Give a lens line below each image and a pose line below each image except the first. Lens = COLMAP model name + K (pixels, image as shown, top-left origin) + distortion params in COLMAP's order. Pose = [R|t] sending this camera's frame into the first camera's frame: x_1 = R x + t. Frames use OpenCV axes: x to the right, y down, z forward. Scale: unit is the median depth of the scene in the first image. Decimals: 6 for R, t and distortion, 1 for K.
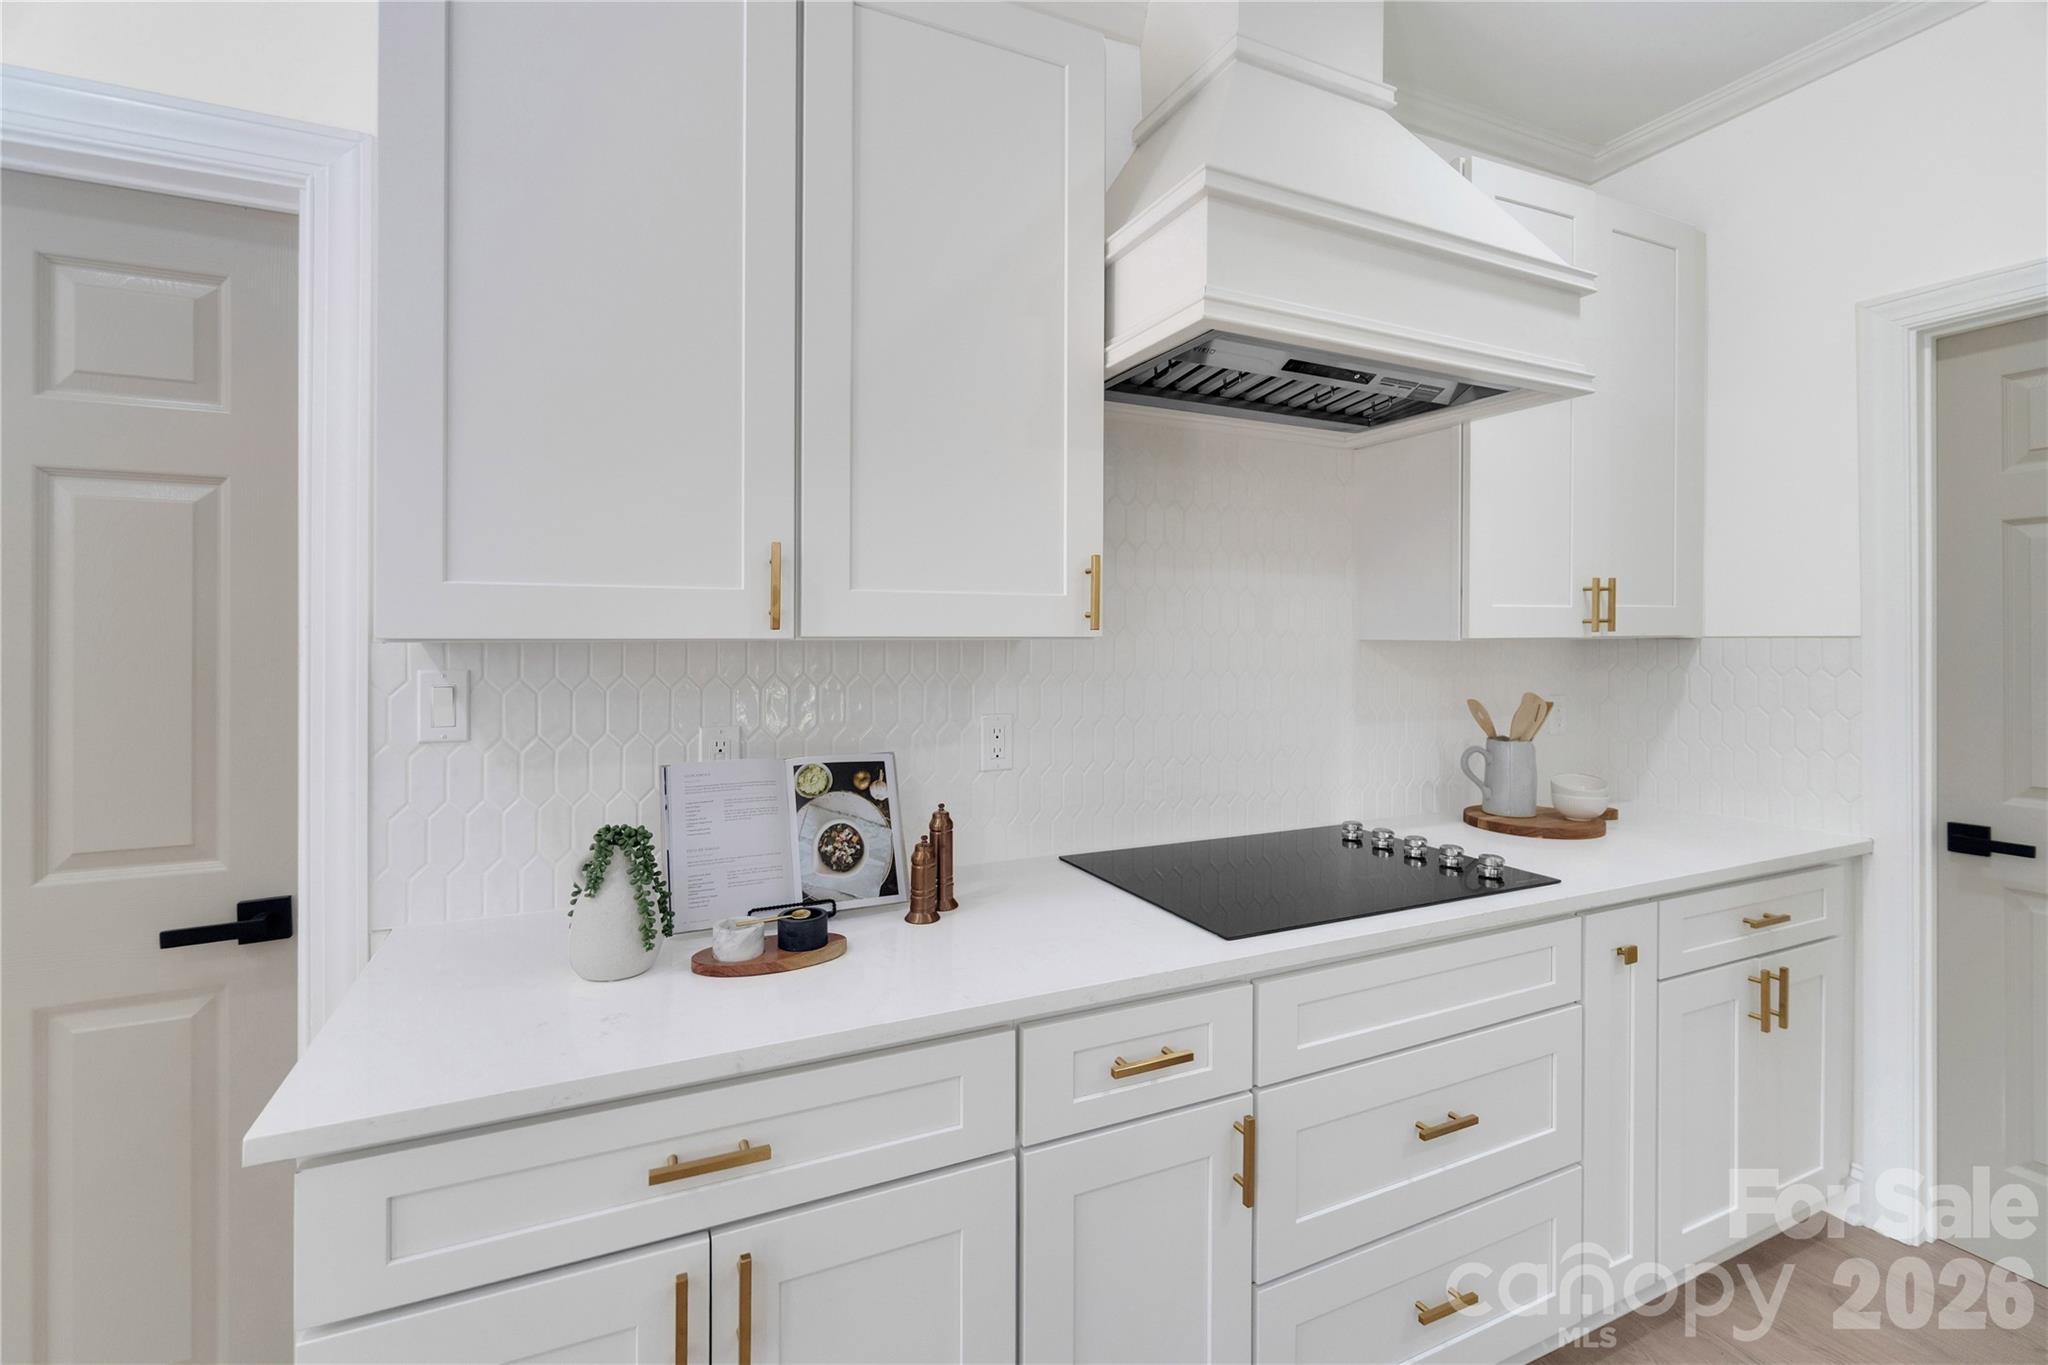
lens RADIAL K [[894.5, 0, 1006.1], [0, 894.5, 636.0], [0, 0, 1]] dist [-0.001870, -0.000159]
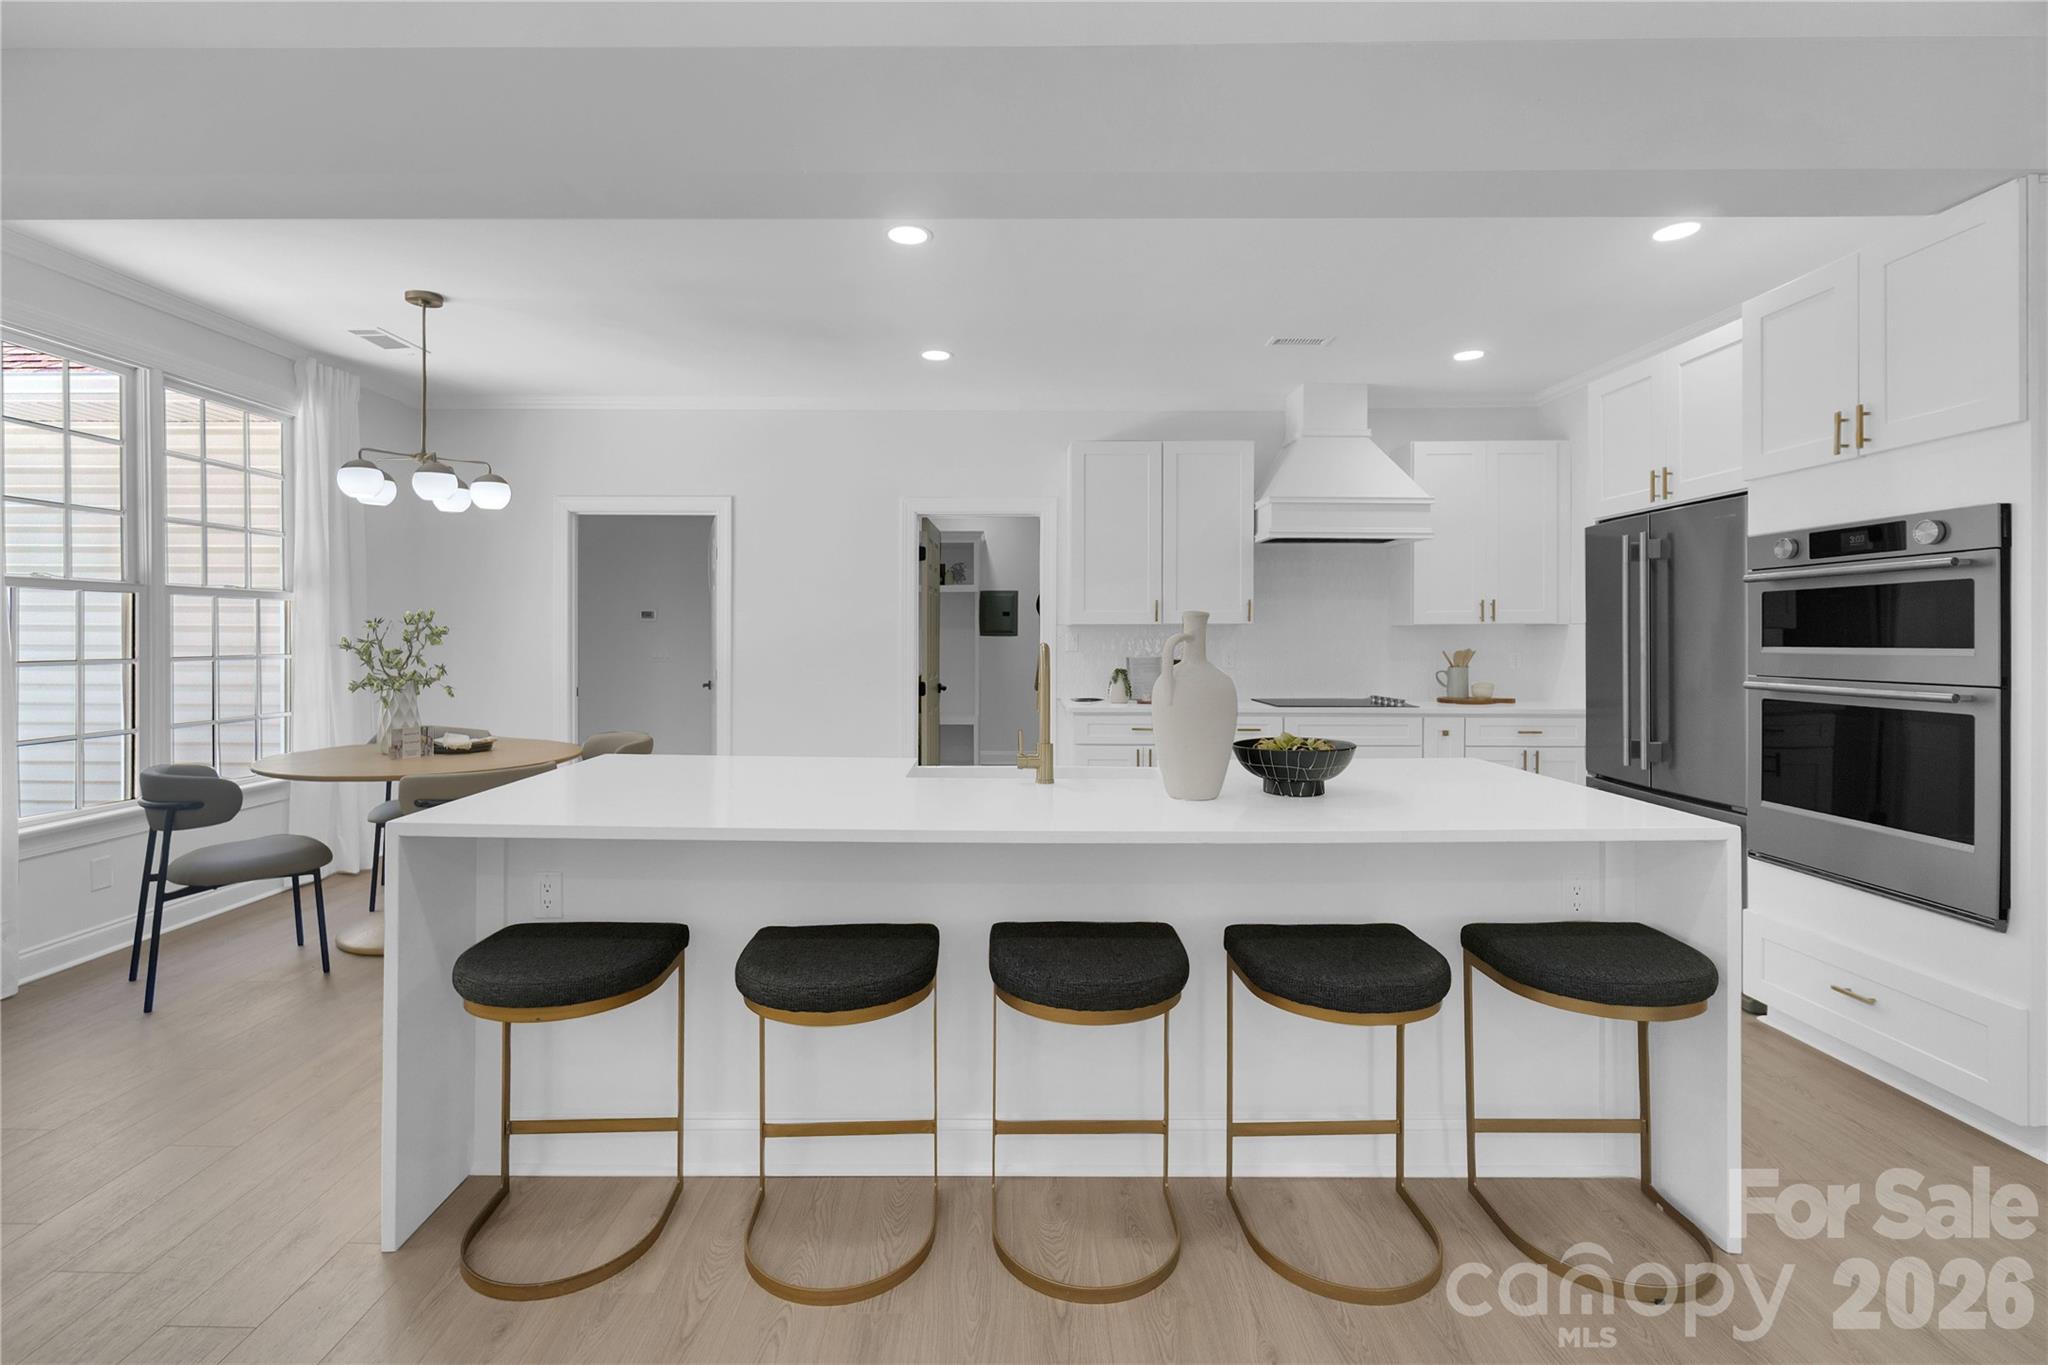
lens RADIAL K [[894.5, 0, 1000.3], [0, 894.5, 649.3], [0, 0, 1]] dist [-0.001870, -0.000159]
pose [[0.906590, 0.006904, -0.421956, 0.661473], [-0.000100, 0.999870, 0.016145, 0.043490], [0.422012, -0.014595, 0.906473, -2.422975]]
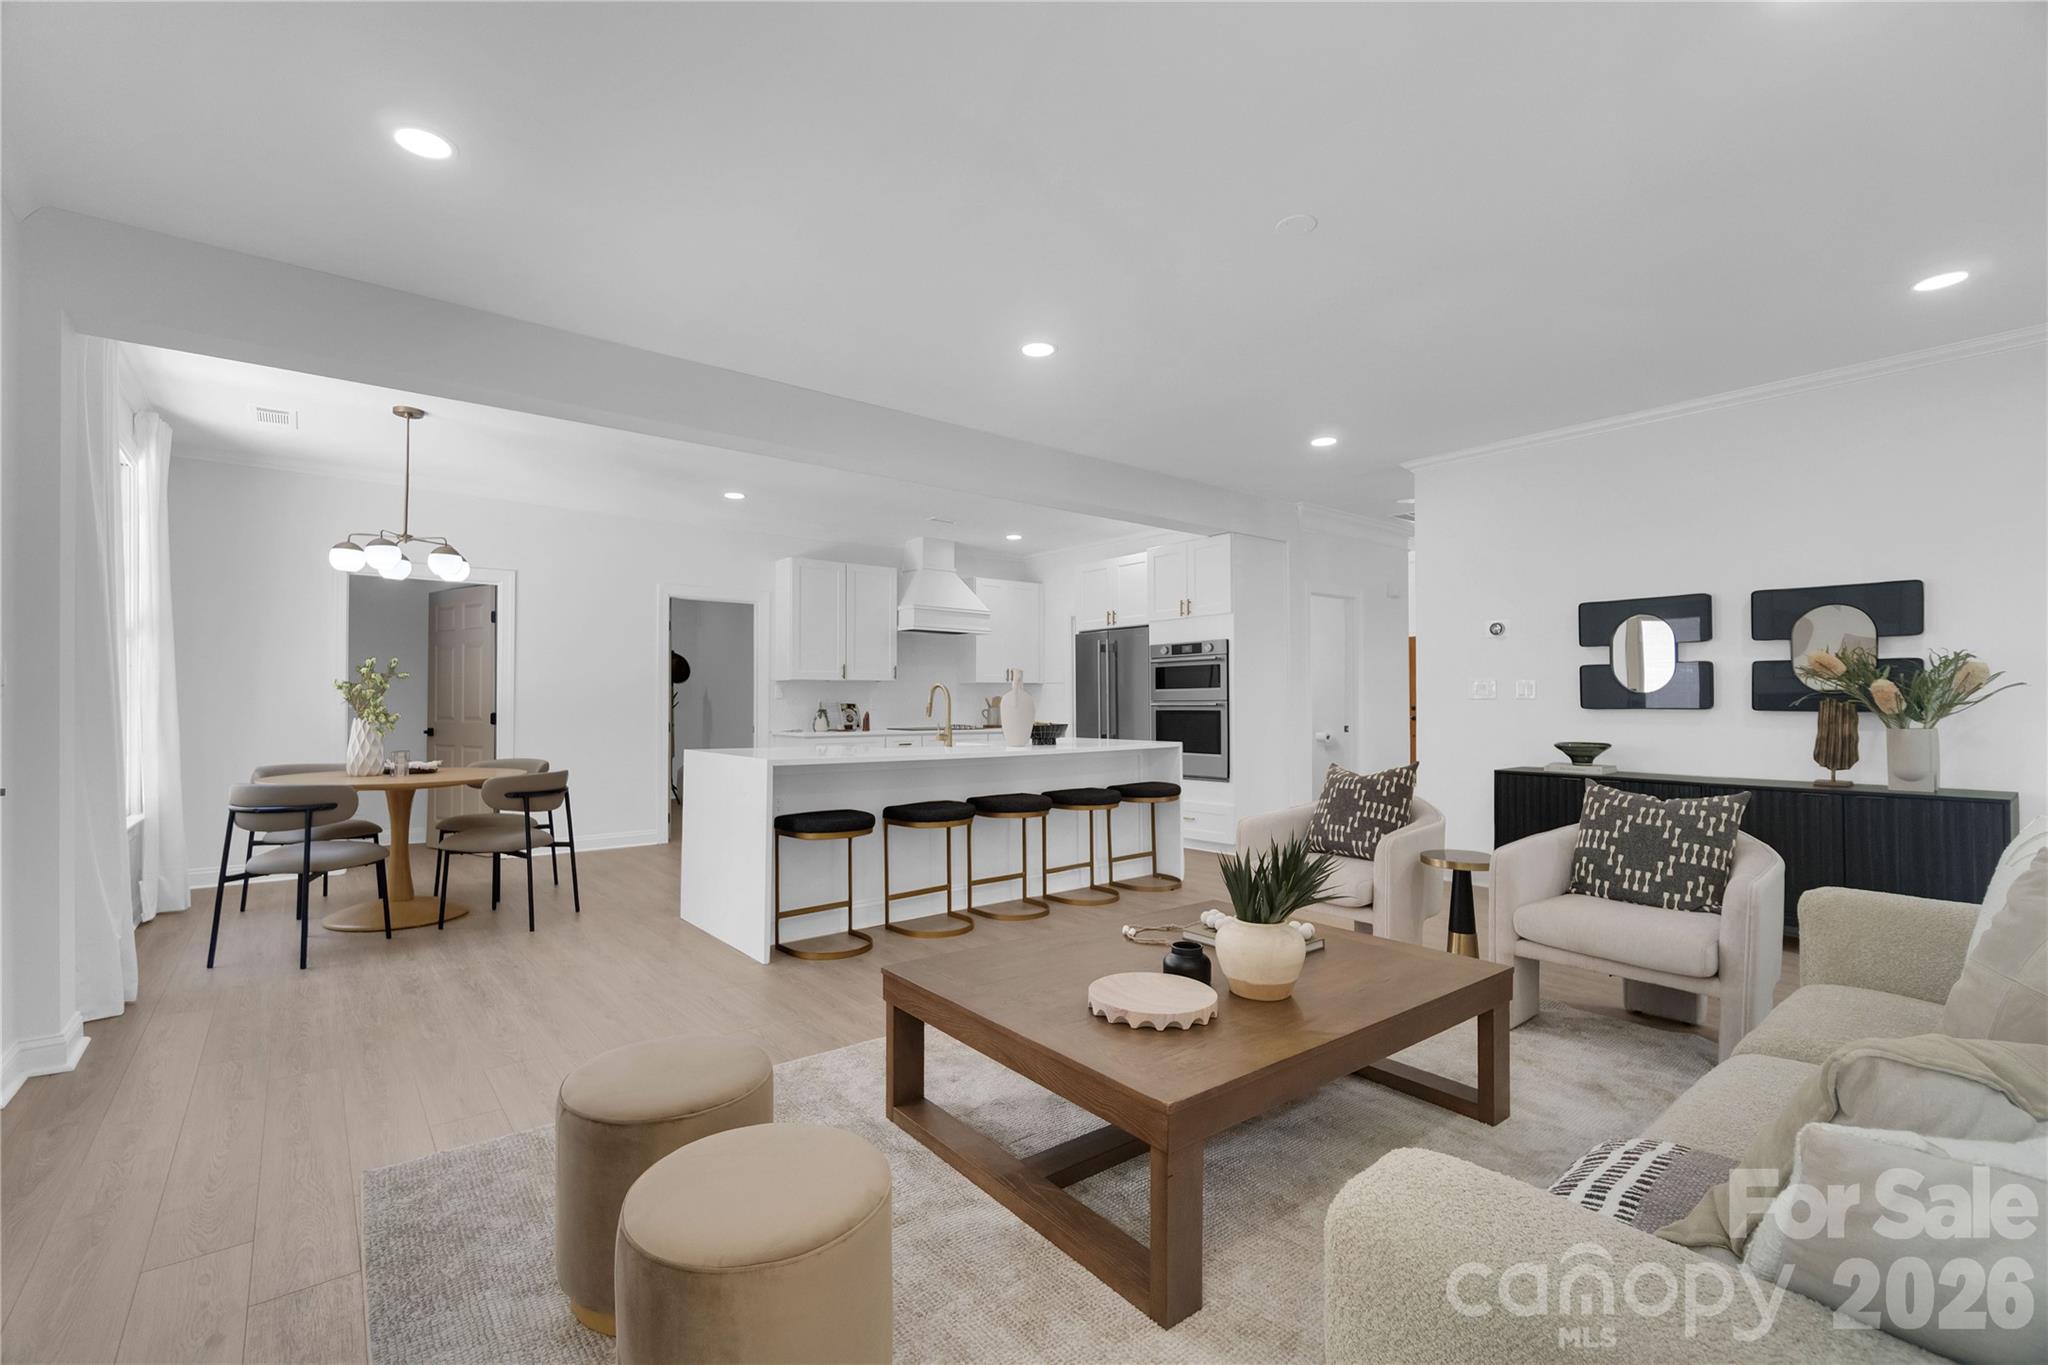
lens RADIAL K [[894.5, 0, 1009.0], [0, 894.5, 699.9], [0, 0, 1]] dist [-0.001870, -0.000159]
pose [[0.968853, -0.002447, 0.247624, -0.567852], [0.003325, 0.999990, -0.003128, 0.134217], [-0.247613, 0.003854, 0.968851, -4.356572]]
